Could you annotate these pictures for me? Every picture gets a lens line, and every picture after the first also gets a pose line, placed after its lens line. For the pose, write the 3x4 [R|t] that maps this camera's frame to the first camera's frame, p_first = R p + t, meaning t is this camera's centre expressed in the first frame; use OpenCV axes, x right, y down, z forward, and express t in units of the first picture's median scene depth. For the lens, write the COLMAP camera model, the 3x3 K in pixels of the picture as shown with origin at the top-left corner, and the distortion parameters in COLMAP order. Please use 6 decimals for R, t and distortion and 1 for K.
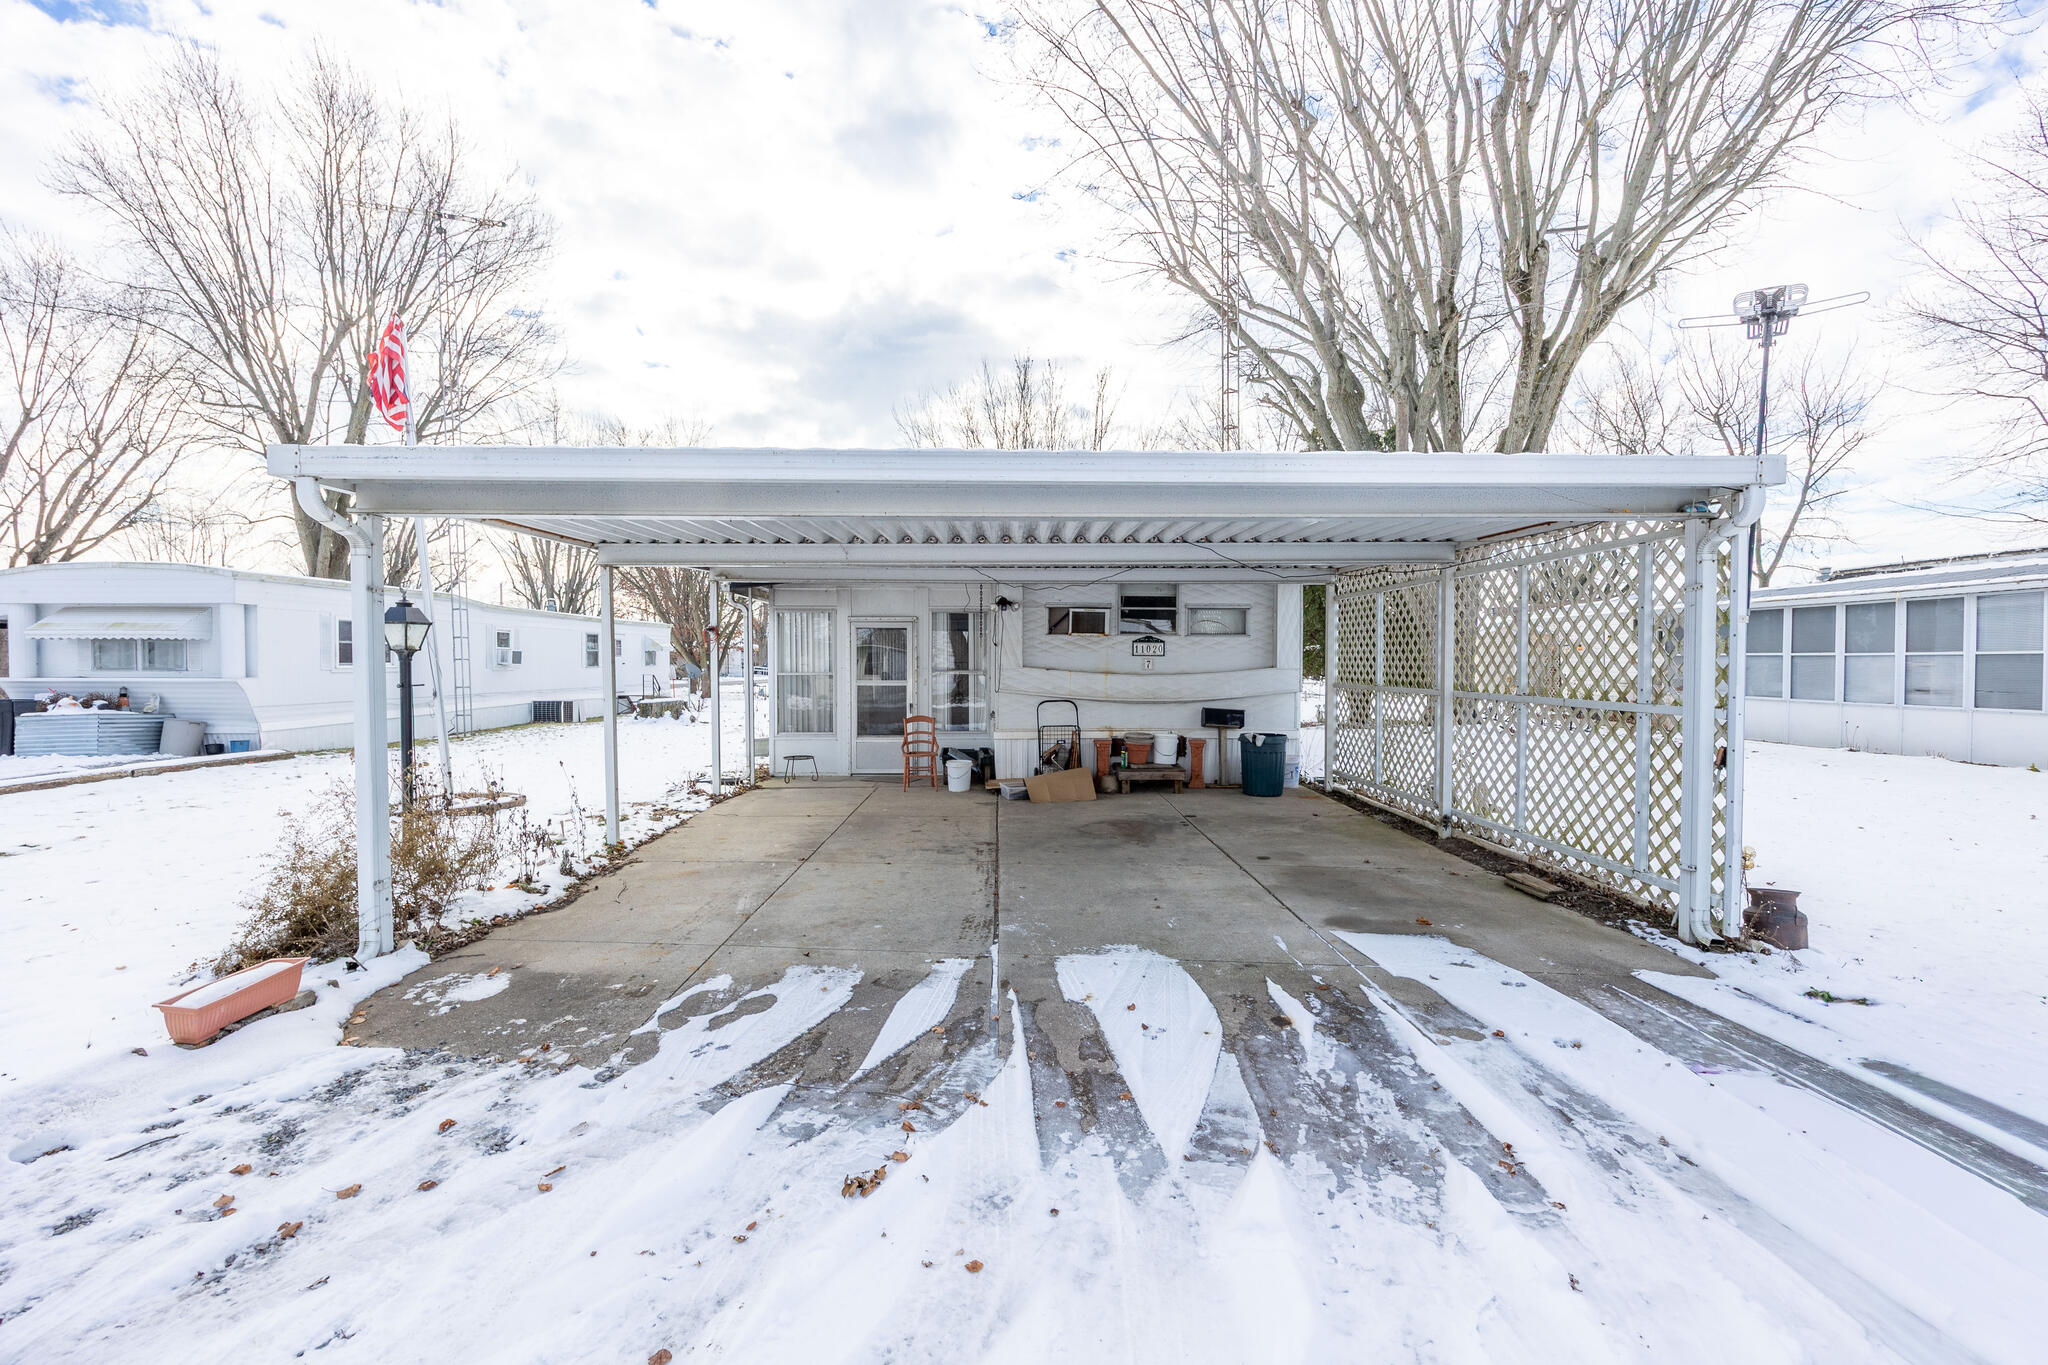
lens RADIAL K [[870.1, 0, 1025.8], [0, 870.1, 688.0], [0, 0, 1]] dist [-0.013344, -0.000146]
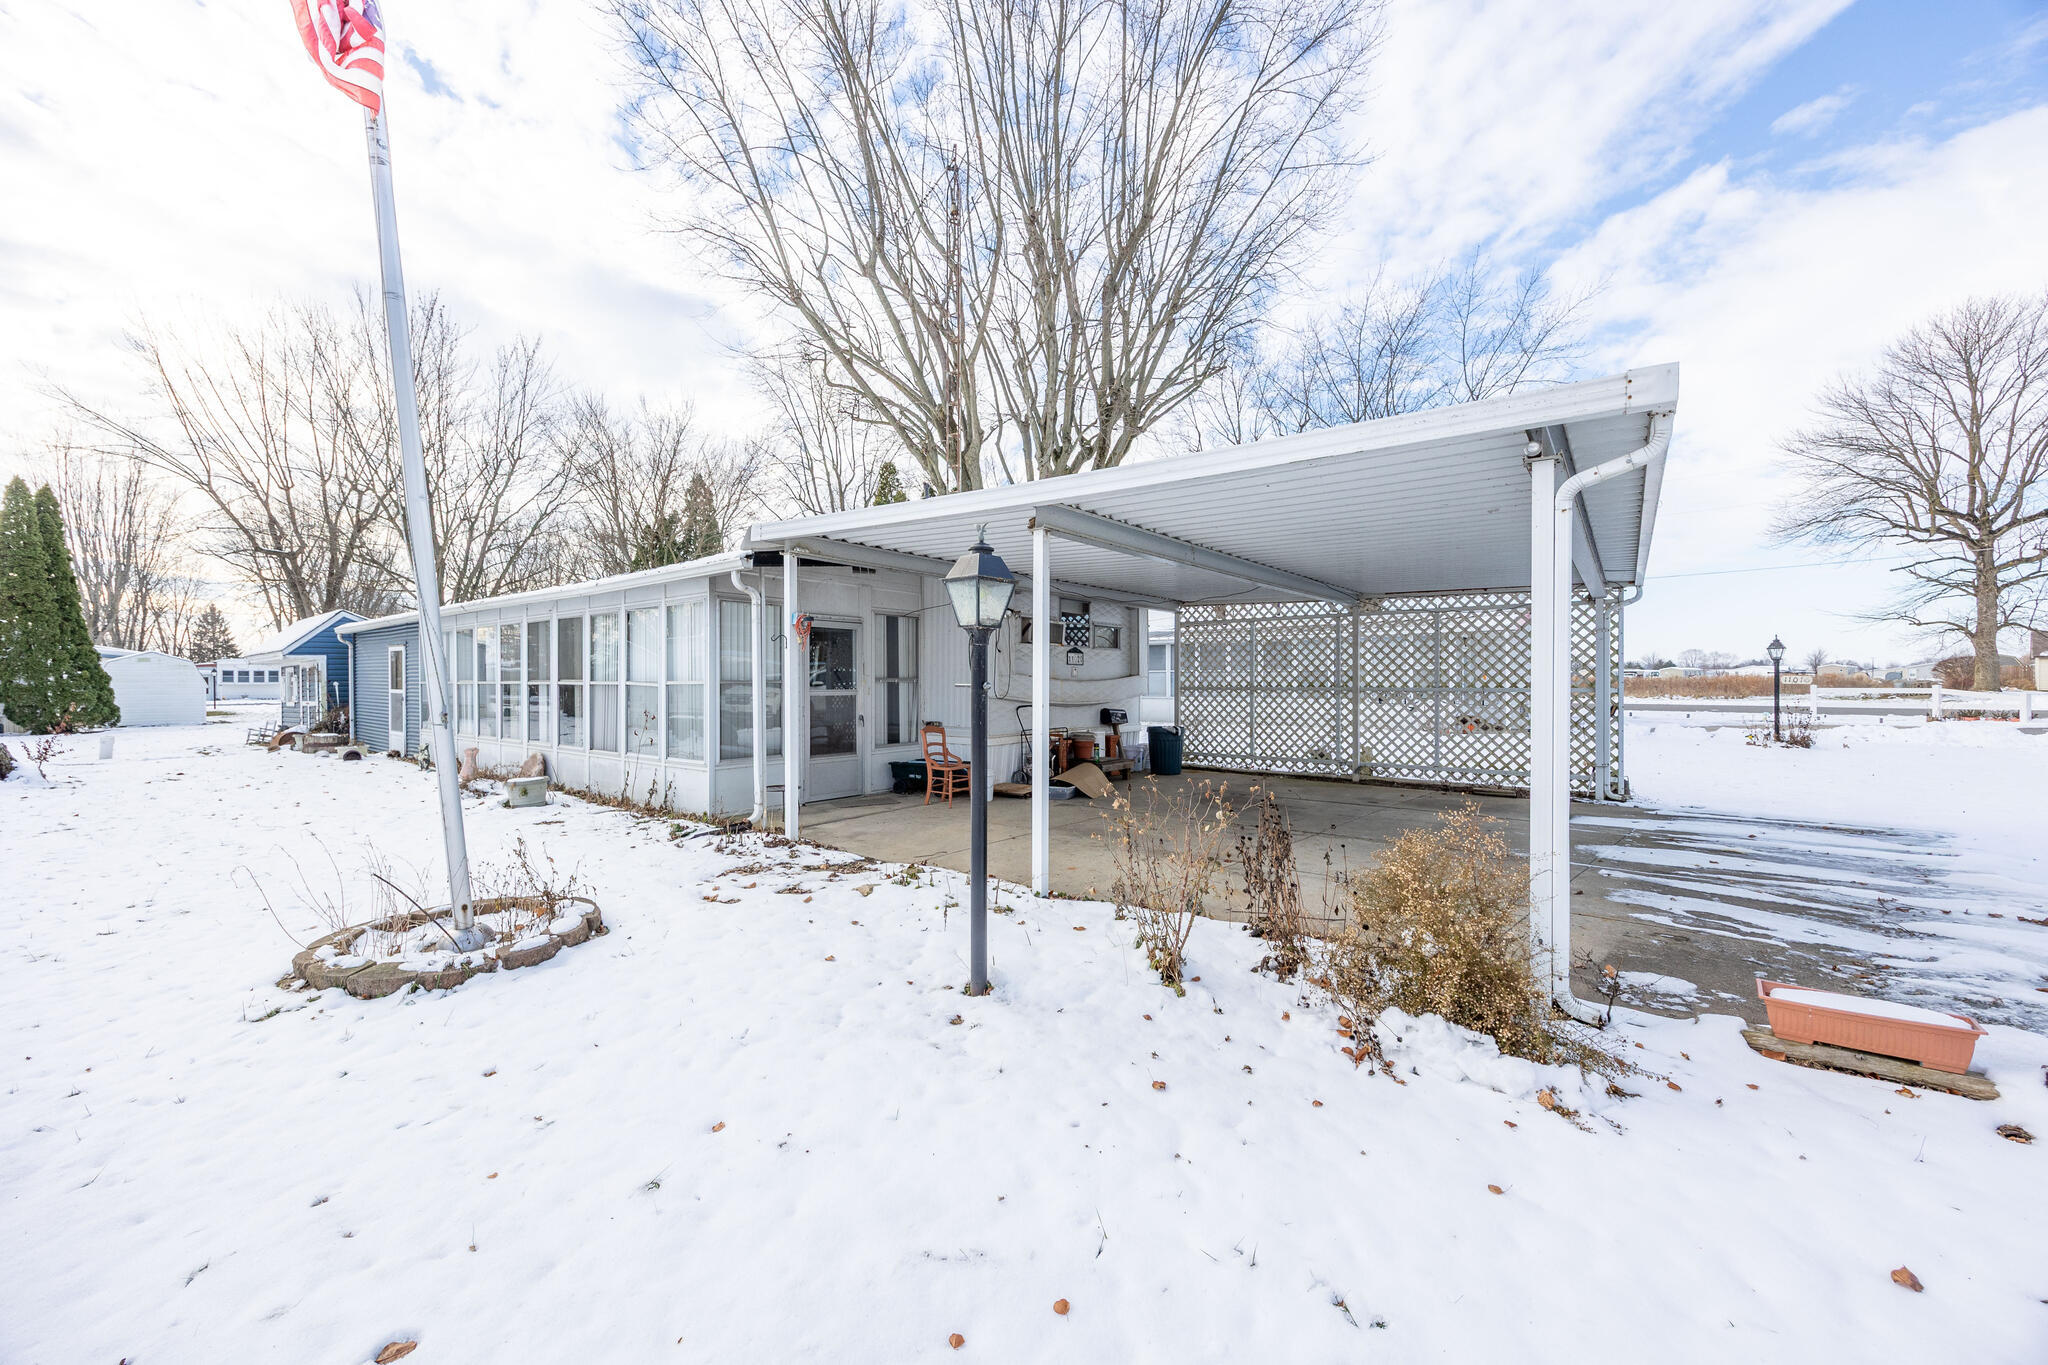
lens RADIAL K [[785.8, 0, 1026.4], [0, 785.8, 678.2], [0, 0, 1]] dist [0.001922, 0.000174]
pose [[0.617580, 0.003212, 0.786501, -0.668773], [0.023756, 0.999459, -0.022735, 0.002421], [-0.786149, 0.032725, 0.617170, 0.375934]]
